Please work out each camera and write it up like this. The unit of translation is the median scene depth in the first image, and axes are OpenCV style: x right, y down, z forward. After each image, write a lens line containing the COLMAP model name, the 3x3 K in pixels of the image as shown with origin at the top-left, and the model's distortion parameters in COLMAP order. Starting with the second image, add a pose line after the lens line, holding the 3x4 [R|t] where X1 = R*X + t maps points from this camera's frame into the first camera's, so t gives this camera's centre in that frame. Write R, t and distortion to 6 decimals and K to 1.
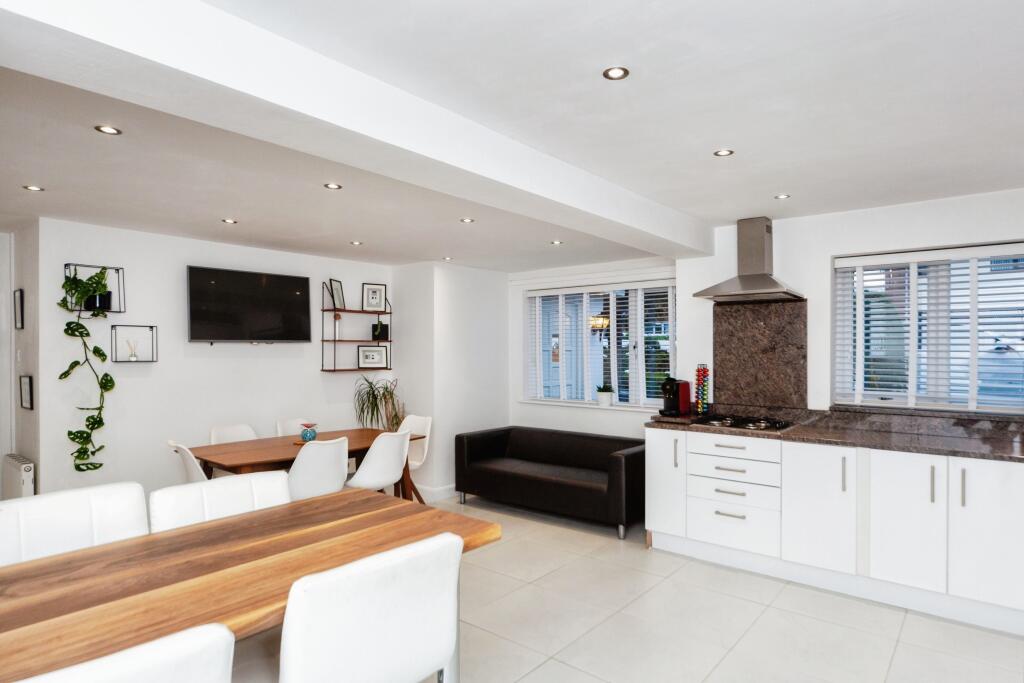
lens RADIAL K [[555.9, 0, 512.0], [0, 555.9, 341.5], [0, 0, 1]] dist [0.000151, 0.000070]
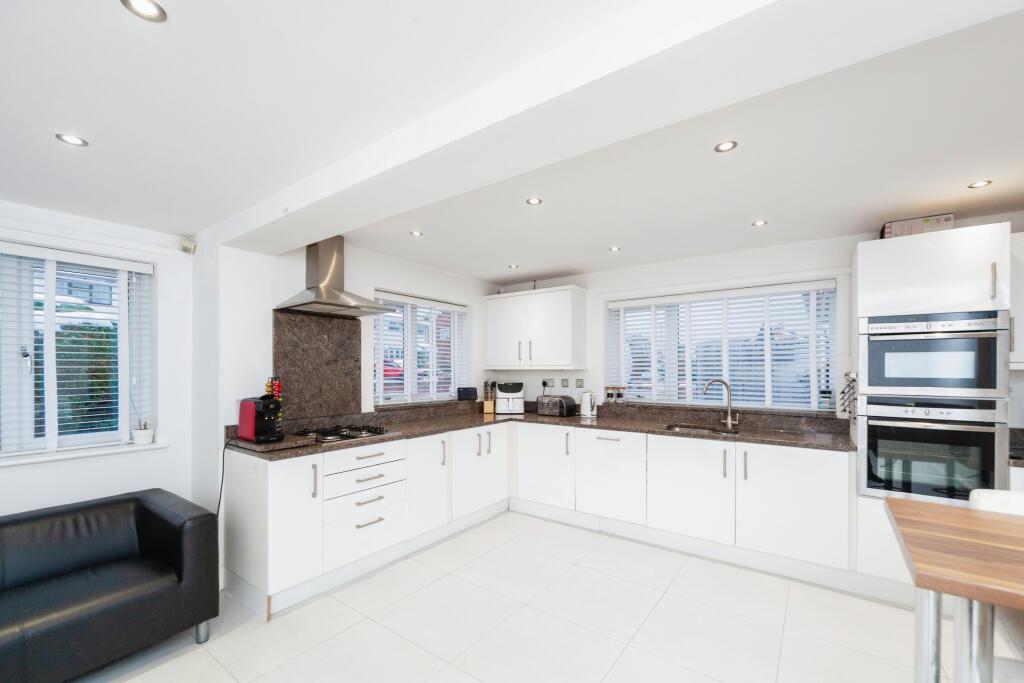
lens RADIAL K [[427.6, 0, 512.0], [0, 427.6, 341.5], [0, 0, 1]] dist [-0.073846, 0.000017]
pose [[-0.077384, 0.063924, 0.994950, -0.368710], [-0.006401, 0.997890, -0.064611, 0.026172], [-0.996981, -0.011369, -0.076812, 0.725251]]
